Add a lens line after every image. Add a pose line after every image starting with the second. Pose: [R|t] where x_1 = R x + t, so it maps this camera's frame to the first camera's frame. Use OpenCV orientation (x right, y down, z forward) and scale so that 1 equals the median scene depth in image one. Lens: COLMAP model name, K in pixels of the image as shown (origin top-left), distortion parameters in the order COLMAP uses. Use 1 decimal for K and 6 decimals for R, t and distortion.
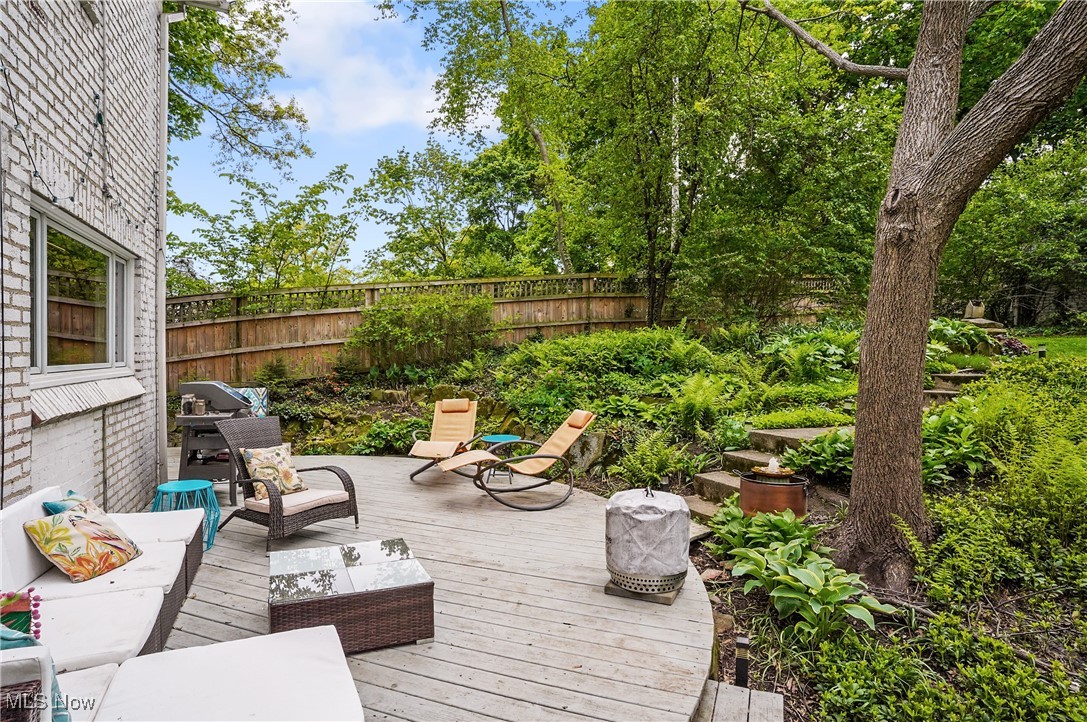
lens RADIAL K [[599.6, 0, 545.6], [0, 599.6, 364.2], [0, 0, 1]] dist [-0.000295, 0.000727]
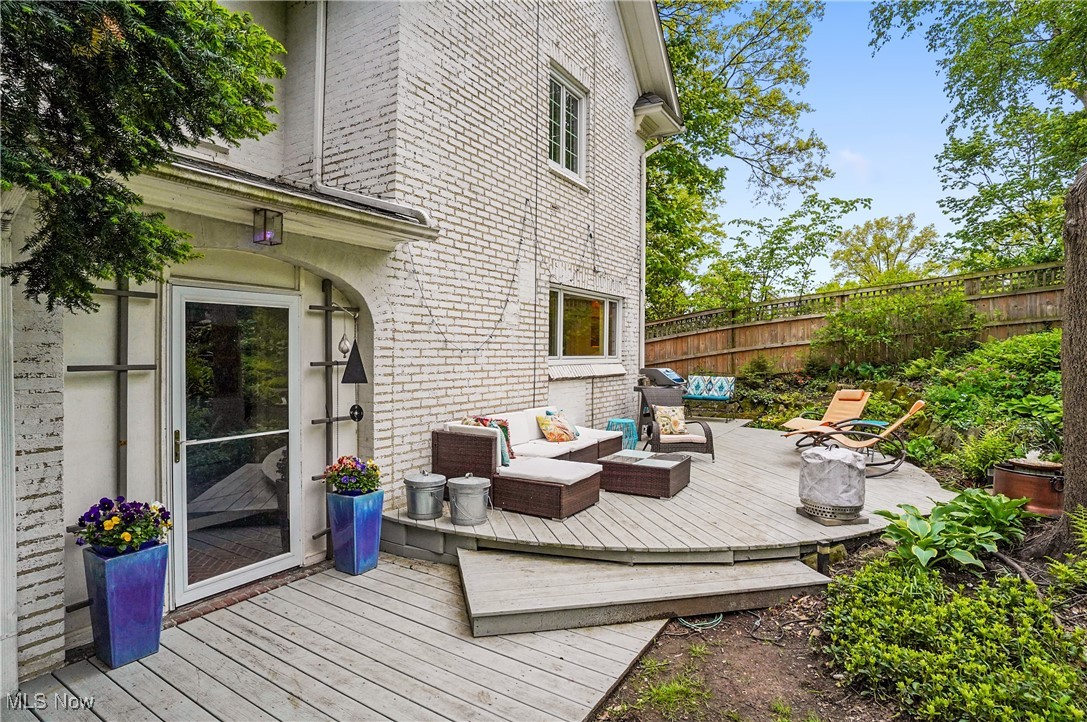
lens RADIAL K [[599.6, 0, 545.6], [0, 599.6, 364.2], [0, 0, 1]] dist [-0.000295, 0.000727]
pose [[0.591907, 0.013887, -0.805887, 0.325894], [-0.015438, 0.999863, 0.005891, 0.007383], [0.805859, 0.008954, 0.592040, -0.132119]]
